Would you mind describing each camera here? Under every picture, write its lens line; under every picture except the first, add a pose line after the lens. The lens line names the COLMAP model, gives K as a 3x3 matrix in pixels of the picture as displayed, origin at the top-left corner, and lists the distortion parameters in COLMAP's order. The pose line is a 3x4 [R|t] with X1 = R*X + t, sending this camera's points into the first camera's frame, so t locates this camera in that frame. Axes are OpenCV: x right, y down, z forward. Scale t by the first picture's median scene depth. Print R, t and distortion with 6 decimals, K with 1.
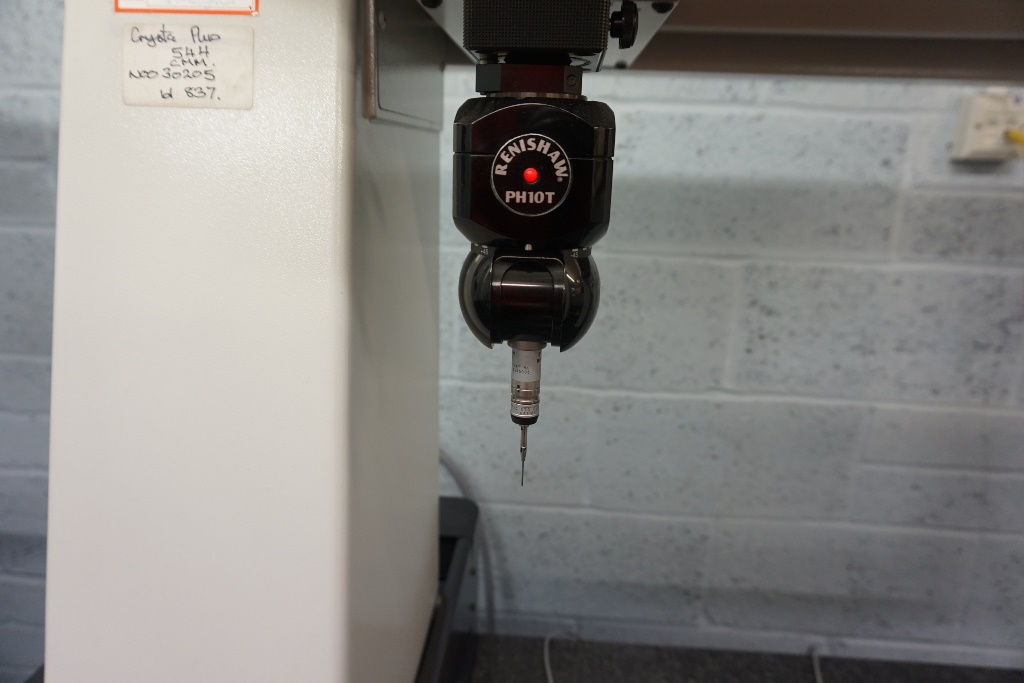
lens RADIAL K [[696.5, 0, 512.6], [0, 696.5, 339.2], [0, 0, 1]] dist [-0.027047, 0.014526]
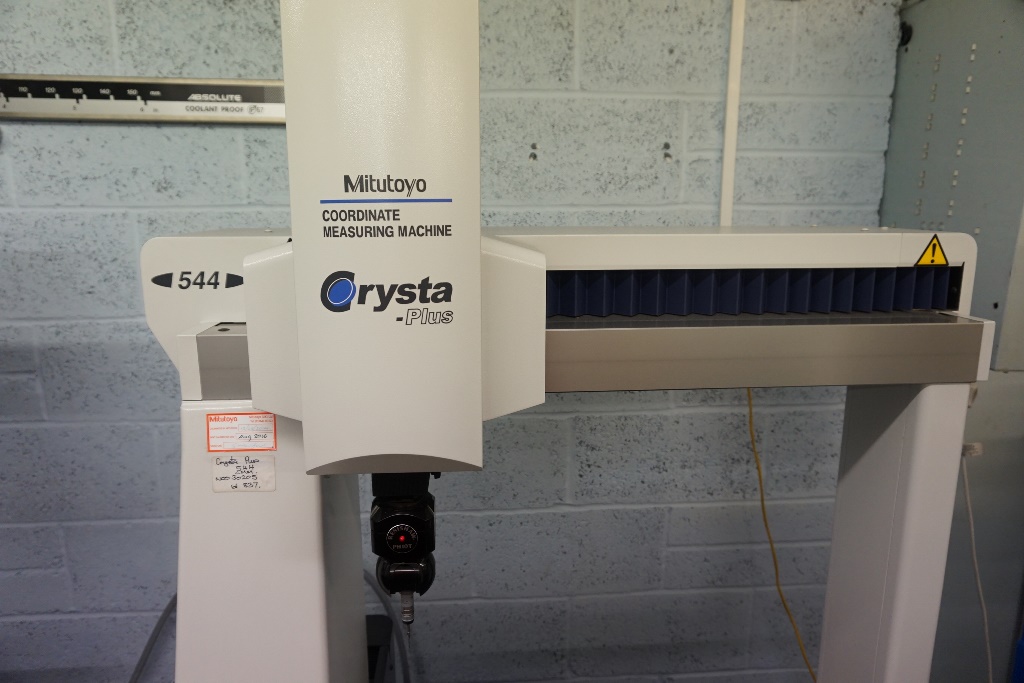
lens RADIAL K [[696.5, 0, 511.7], [0, 696.5, 344.6], [0, 0, 1]] dist [-0.027047, 0.014526]
pose [[0.988949, -0.061423, 0.134933, 0.028963], [0.068809, 0.996337, -0.050771, -0.184811], [-0.131320, 0.059494, 0.989553, -0.384348]]
